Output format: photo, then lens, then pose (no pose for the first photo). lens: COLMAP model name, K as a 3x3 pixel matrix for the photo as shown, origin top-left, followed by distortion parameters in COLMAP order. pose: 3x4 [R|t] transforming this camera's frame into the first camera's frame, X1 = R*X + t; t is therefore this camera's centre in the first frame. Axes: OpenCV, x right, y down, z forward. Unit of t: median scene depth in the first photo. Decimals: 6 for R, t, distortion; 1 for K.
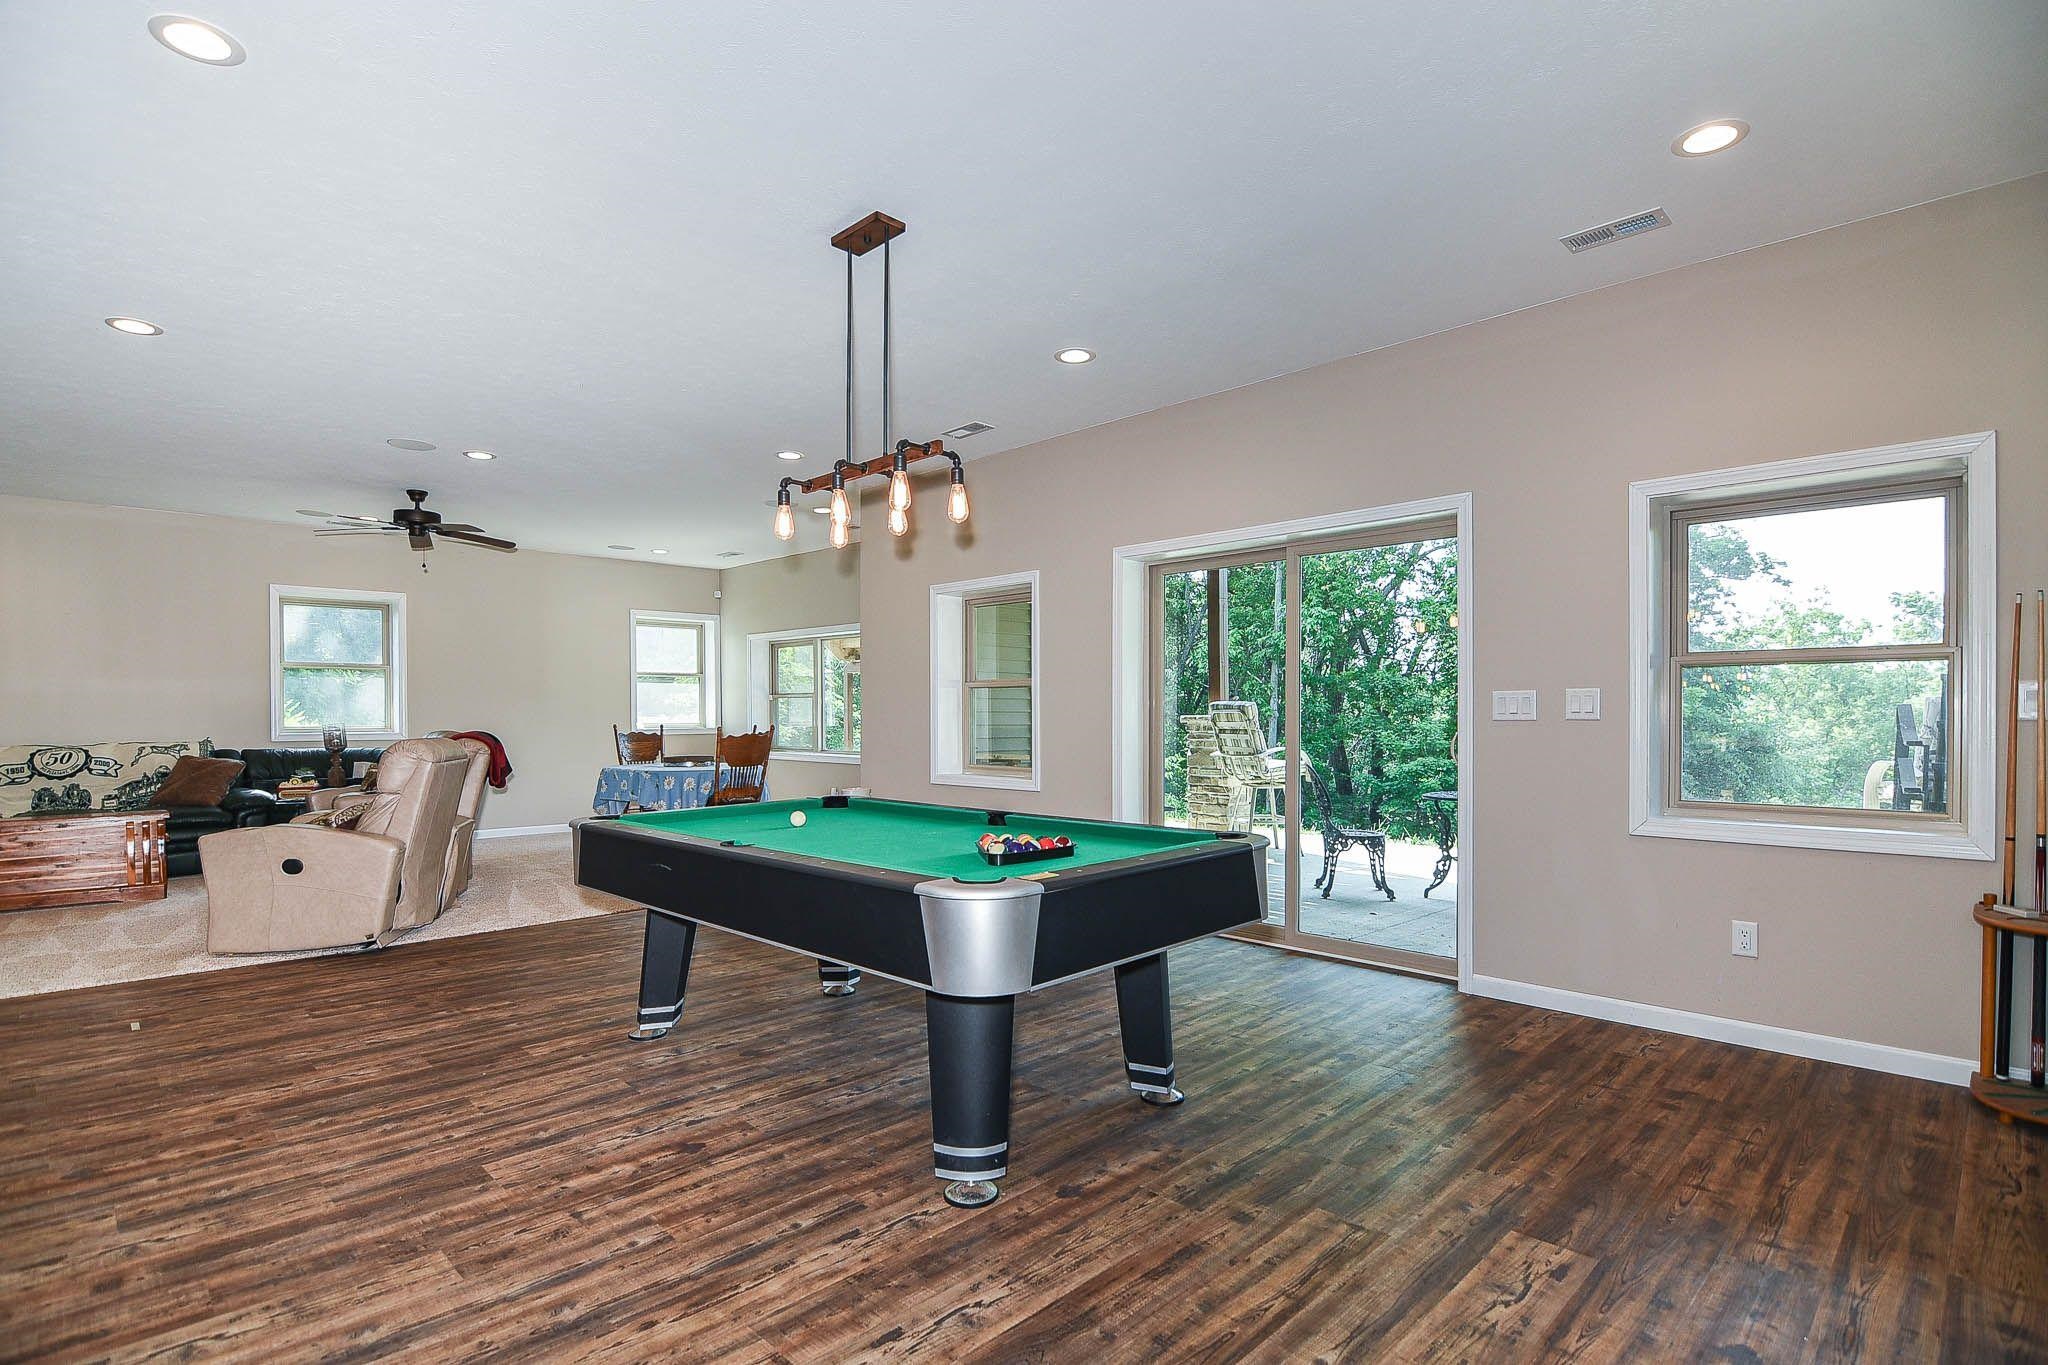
lens RADIAL K [[994.1, 0, 1027.4], [0, 994.1, 698.8], [0, 0, 1]] dist [-0.003478, -0.010545]
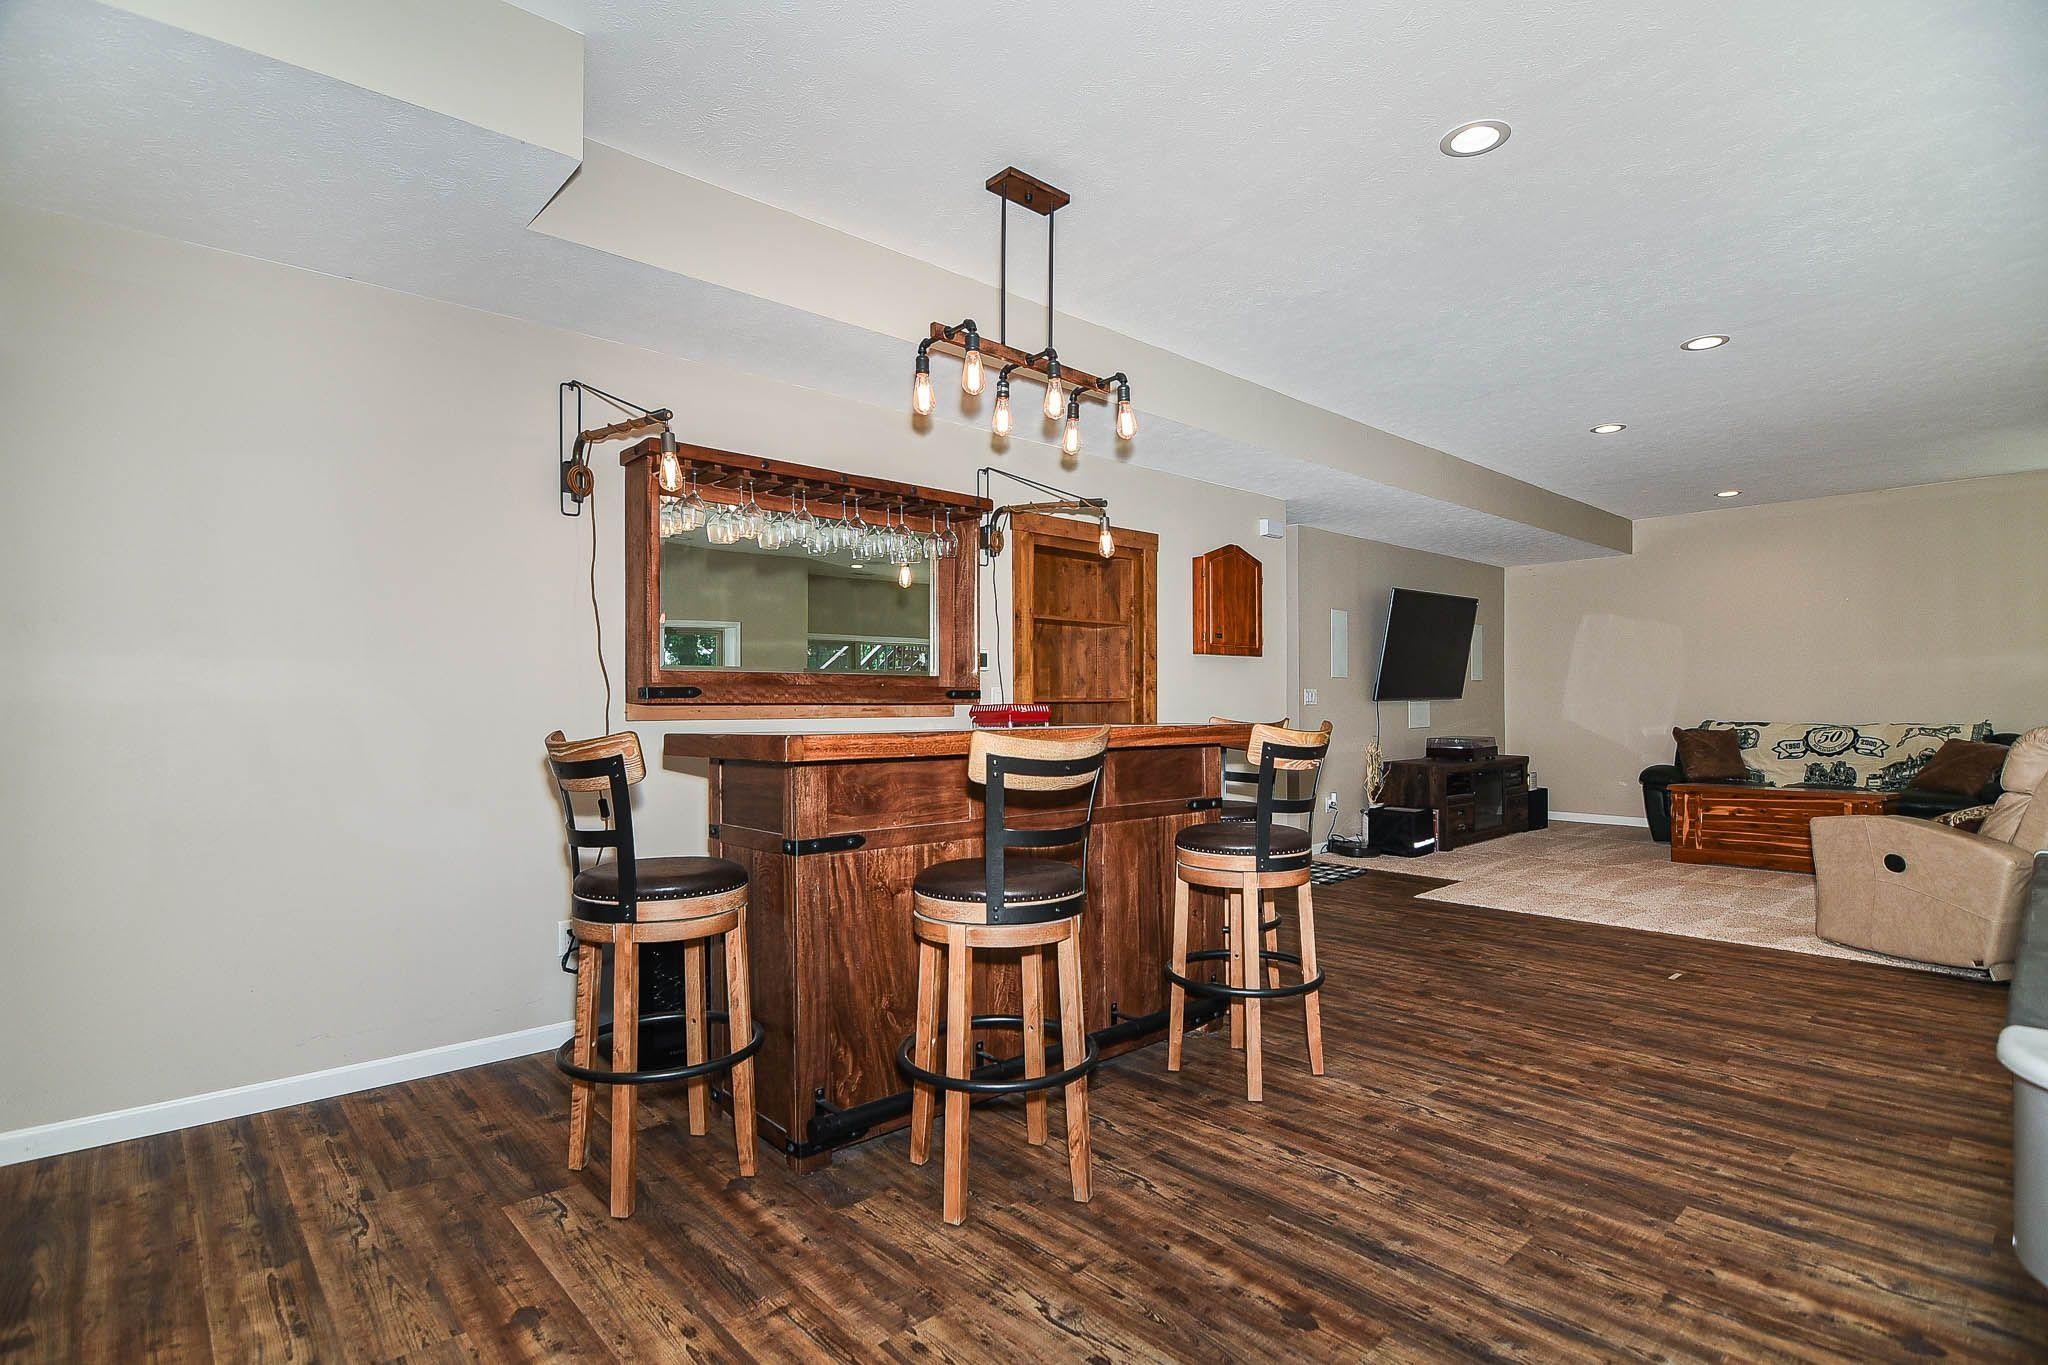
lens RADIAL K [[994.1, 0, 1027.4], [0, 994.1, 698.8], [0, 0, 1]] dist [-0.003478, -0.010545]
pose [[-0.035533, 0.000219, -0.999368, 0.307178], [0.021109, 0.999777, -0.000532, 0.002822], [0.999146, -0.021114, -0.035530, 0.386406]]
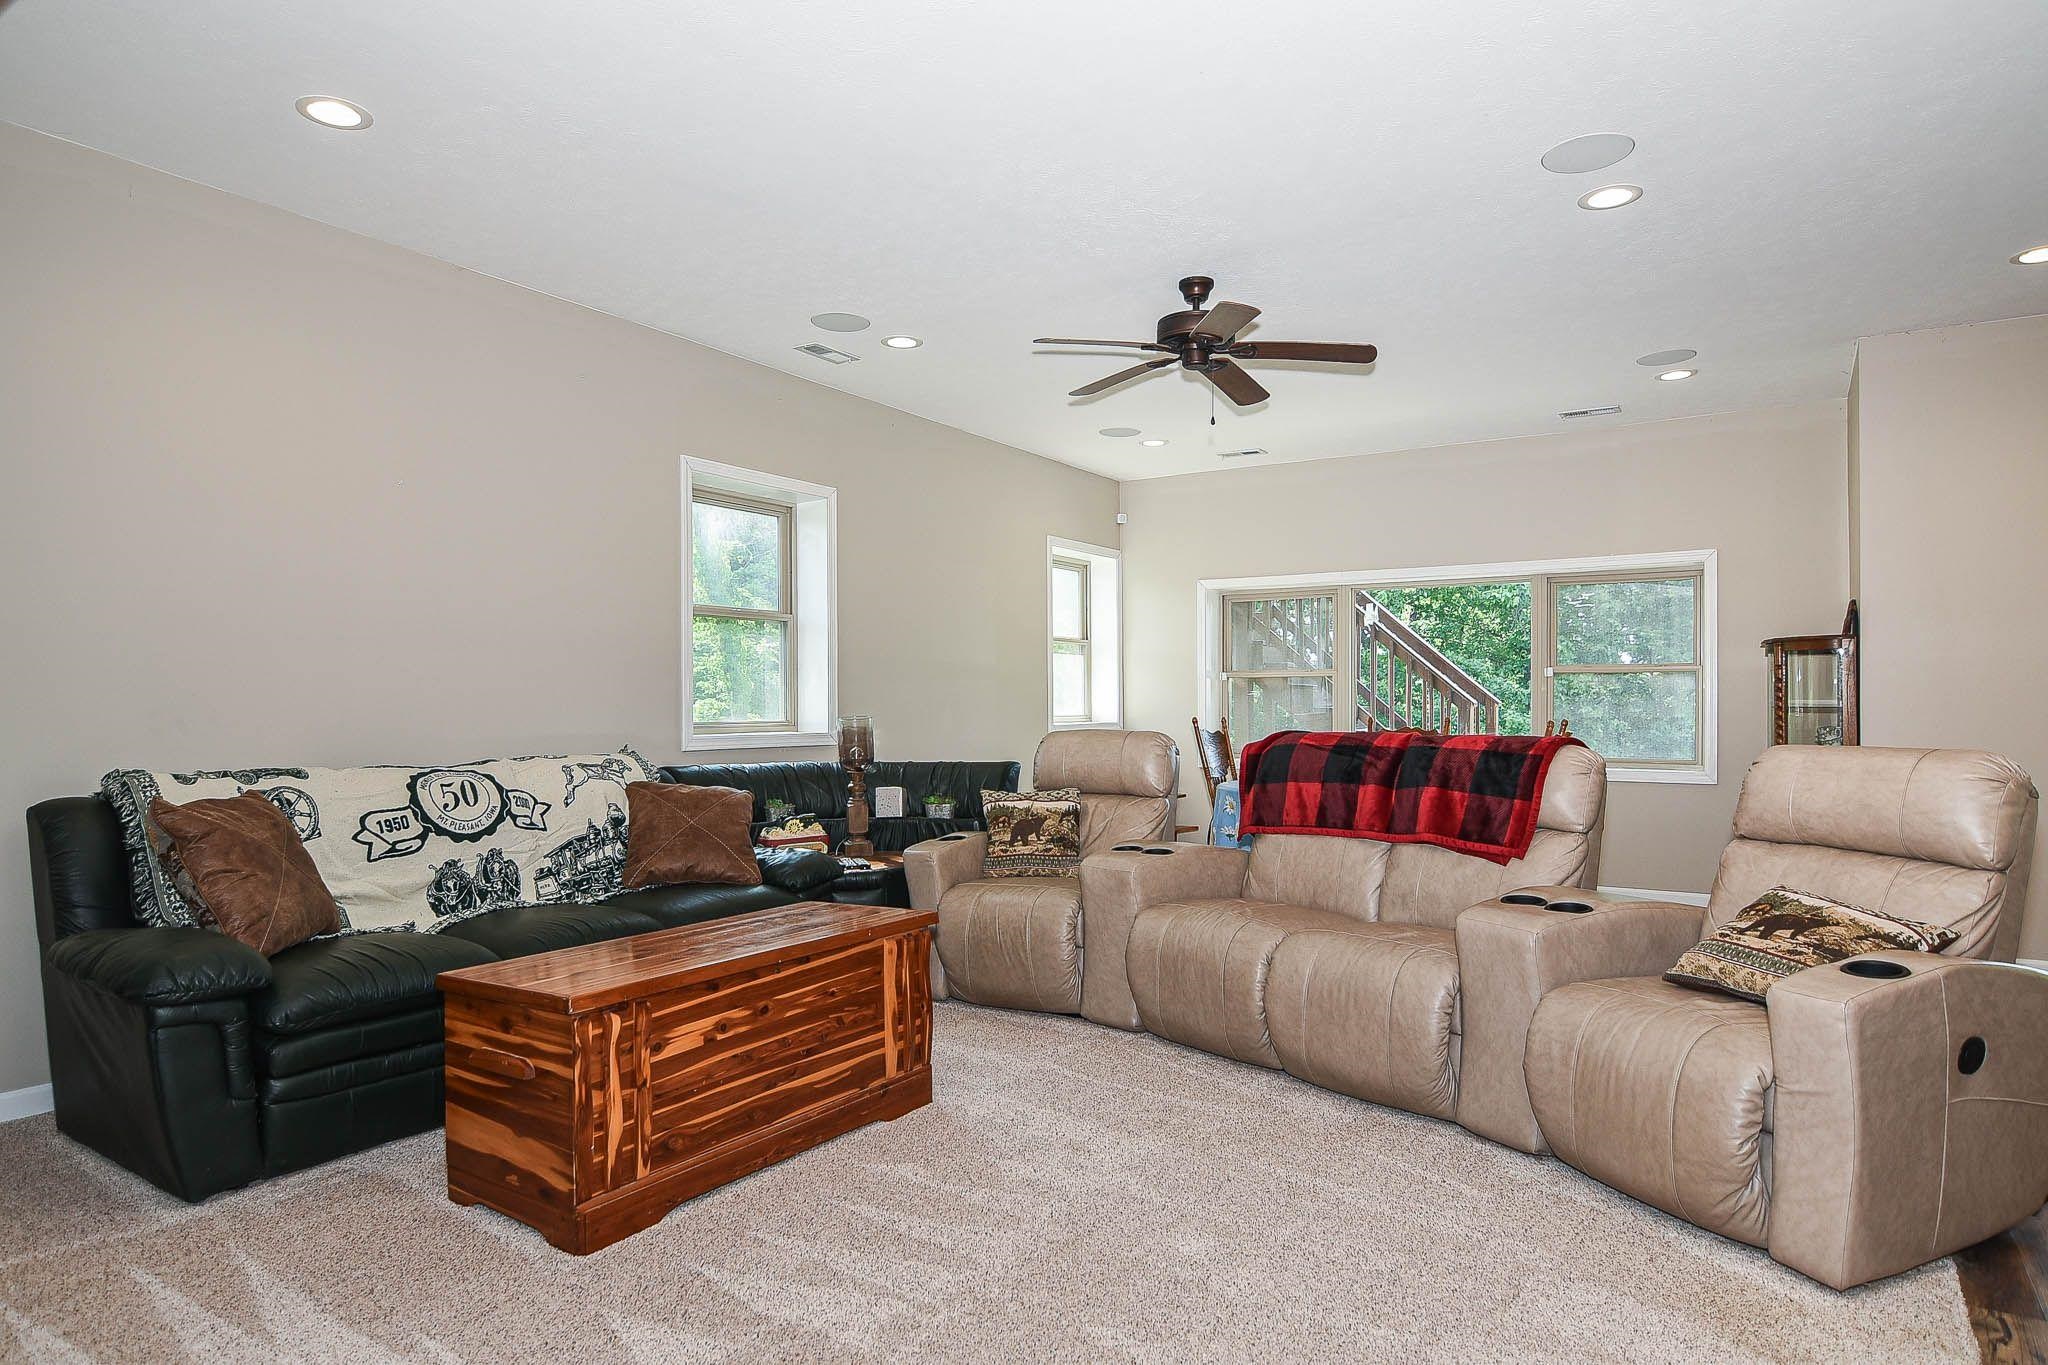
lens RADIAL K [[1181.0, 0, 1024.0], [0, 1181.0, 682.5], [0, 0, 1]] dist [0.001840, 0.000181]
pose [[0.981638, 0.000145, 0.190751, -2.015141], [0.000497, 0.999994, -0.003317, 0.023963], [-0.190751, 0.003351, 0.981633, 0.973719]]
